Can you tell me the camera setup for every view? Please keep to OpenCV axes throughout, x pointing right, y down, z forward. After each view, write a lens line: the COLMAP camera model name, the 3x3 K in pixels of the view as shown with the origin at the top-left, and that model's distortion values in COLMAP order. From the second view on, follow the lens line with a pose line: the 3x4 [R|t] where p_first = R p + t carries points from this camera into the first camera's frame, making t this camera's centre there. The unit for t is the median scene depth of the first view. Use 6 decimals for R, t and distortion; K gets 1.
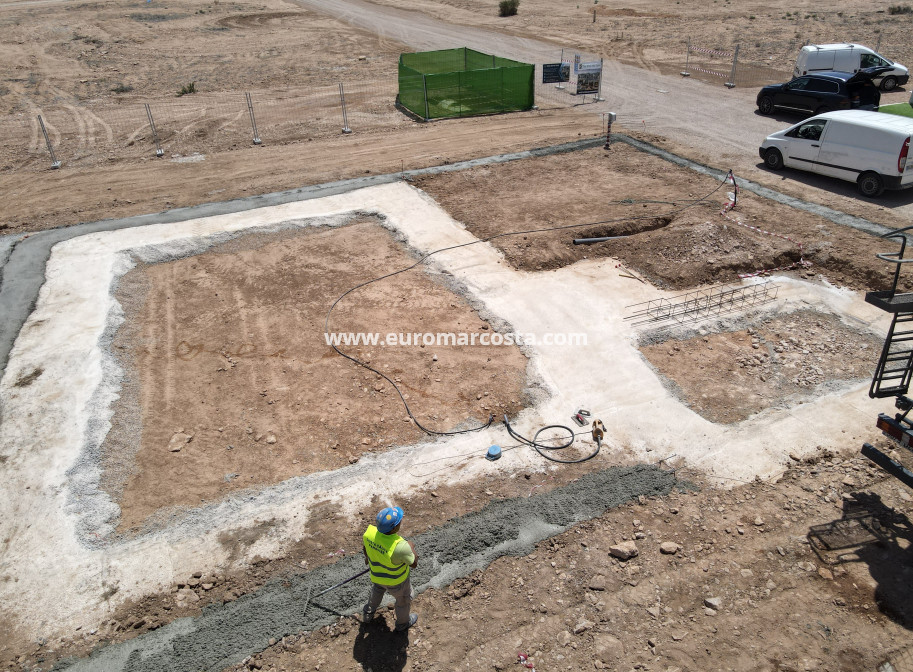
lens RADIAL K [[665.2, 0, 457.7], [0, 665.2, 336.2], [0, 0, 1]] dist [0.017482, -0.001192]
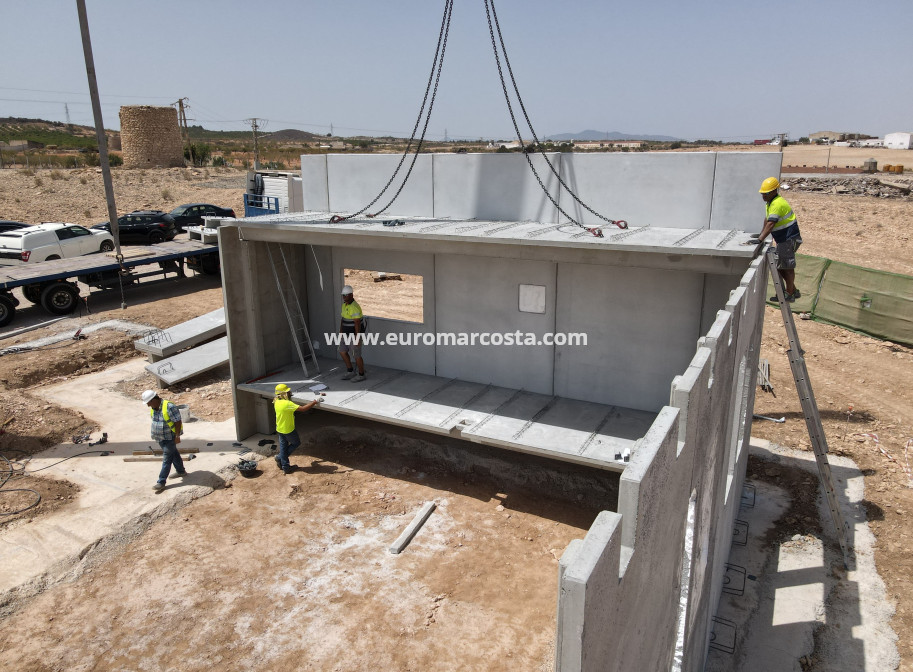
lens RADIAL K [[665.2, 0, 458.2], [0, 665.2, 332.2], [0, 0, 1]] dist [0.017482, -0.001192]
pose [[-0.606451, -0.196266, 0.770517, -0.855071], [0.425077, 0.738922, 0.522784, -0.536422], [-0.671957, 0.644572, -0.364692, 1.065131]]
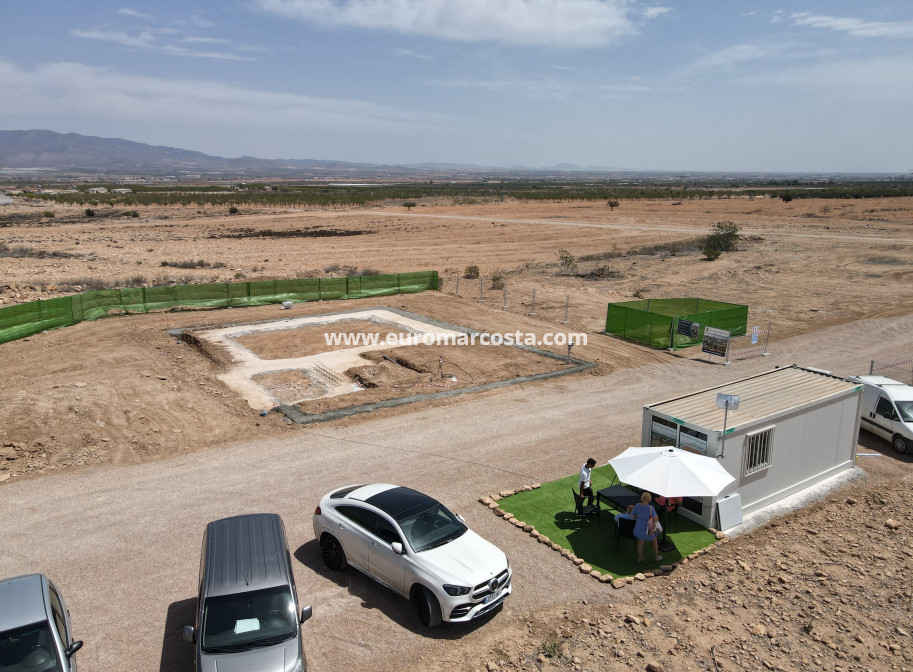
lens RADIAL K [[665.2, 0, 456.7], [0, 665.2, 329.6], [0, 0, 1]] dist [0.017482, -0.001192]
pose [[0.189005, 0.236411, -0.953093, 2.938556], [-0.510720, 0.852653, 0.110218, -0.744682], [0.838715, 0.465932, 0.281895, 0.724859]]
